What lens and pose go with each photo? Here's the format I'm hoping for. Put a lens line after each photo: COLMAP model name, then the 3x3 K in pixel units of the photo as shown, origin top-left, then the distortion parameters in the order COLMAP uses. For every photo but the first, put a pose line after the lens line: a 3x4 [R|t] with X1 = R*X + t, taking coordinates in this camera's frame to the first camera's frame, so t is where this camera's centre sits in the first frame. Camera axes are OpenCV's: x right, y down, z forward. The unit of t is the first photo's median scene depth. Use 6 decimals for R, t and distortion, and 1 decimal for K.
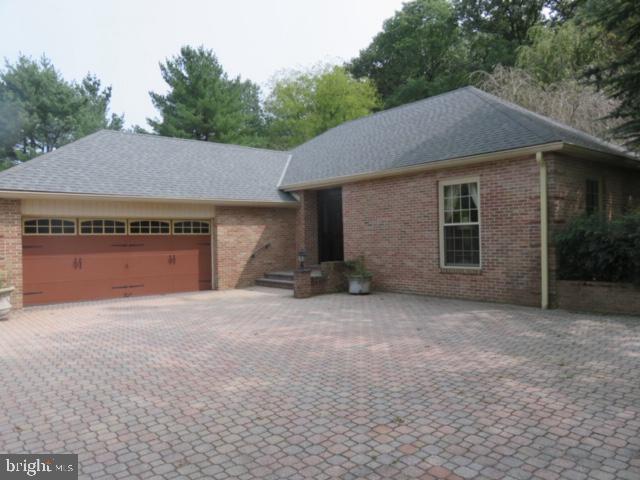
lens RADIAL K [[476.4, 0, 322.6], [0, 476.4, 236.5], [0, 0, 1]] dist [-0.012236, 0.002983]
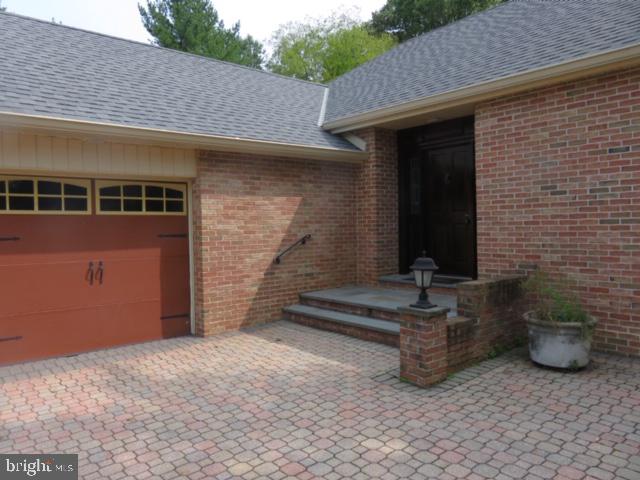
lens RADIAL K [[476.4, 0, 317.8], [0, 476.4, 244.2], [0, 0, 1]] dist [-0.012236, 0.002983]
pose [[0.999986, 0.002043, -0.004907, -0.103043], [-0.001821, 0.998990, 0.044895, 0.002974], [0.004993, -0.044885, 0.998980, 0.522068]]
